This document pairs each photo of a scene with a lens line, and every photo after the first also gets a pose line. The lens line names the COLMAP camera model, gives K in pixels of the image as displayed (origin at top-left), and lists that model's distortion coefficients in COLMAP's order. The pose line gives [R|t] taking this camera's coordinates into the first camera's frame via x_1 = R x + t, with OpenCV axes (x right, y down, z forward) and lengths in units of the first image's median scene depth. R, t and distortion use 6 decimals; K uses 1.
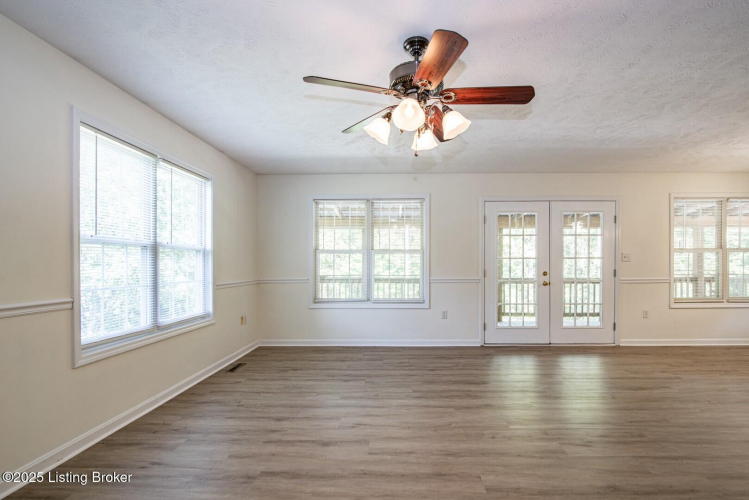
lens RADIAL K [[355.6, 0, 397.0], [0, 355.6, 267.3], [0, 0, 1]] dist [-0.012818, 0.000299]
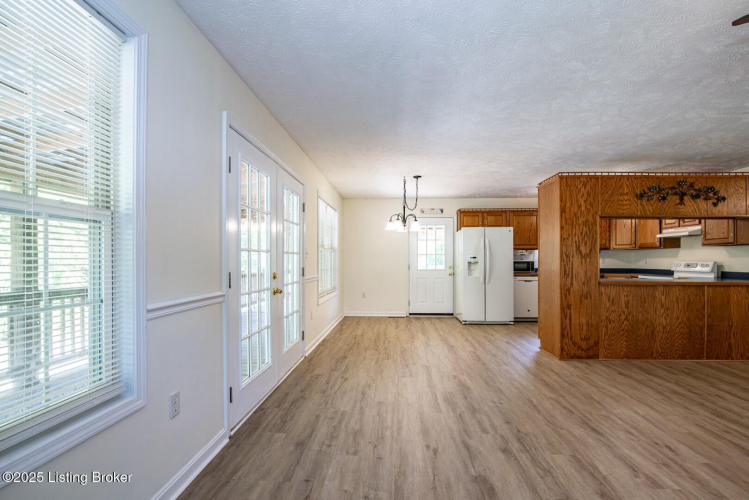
lens RADIAL K [[348.2, 0, 376.5], [0, 348.2, 263.3], [0, 0, 1]] dist [-0.017319, 0.000168]
pose [[0.051126, -0.005092, 0.998679, -0.329525], [0.008347, 0.999954, 0.004672, -0.010147], [-0.998657, 0.008097, 0.051166, 1.303371]]
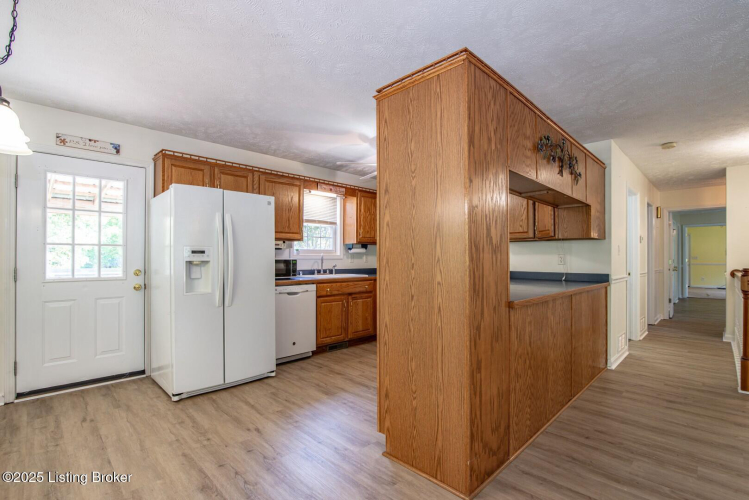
lens RADIAL K [[351.0, 0, 369.4], [0, 351.0, 255.5], [0, 0, 1]] dist [-0.018793, 0.000206]
pose [[-0.697690, 0.007450, 0.716361, 0.769515], [0.006181, 0.999971, -0.004380, -0.012910], [-0.716373, 0.001372, -0.697716, 1.164866]]
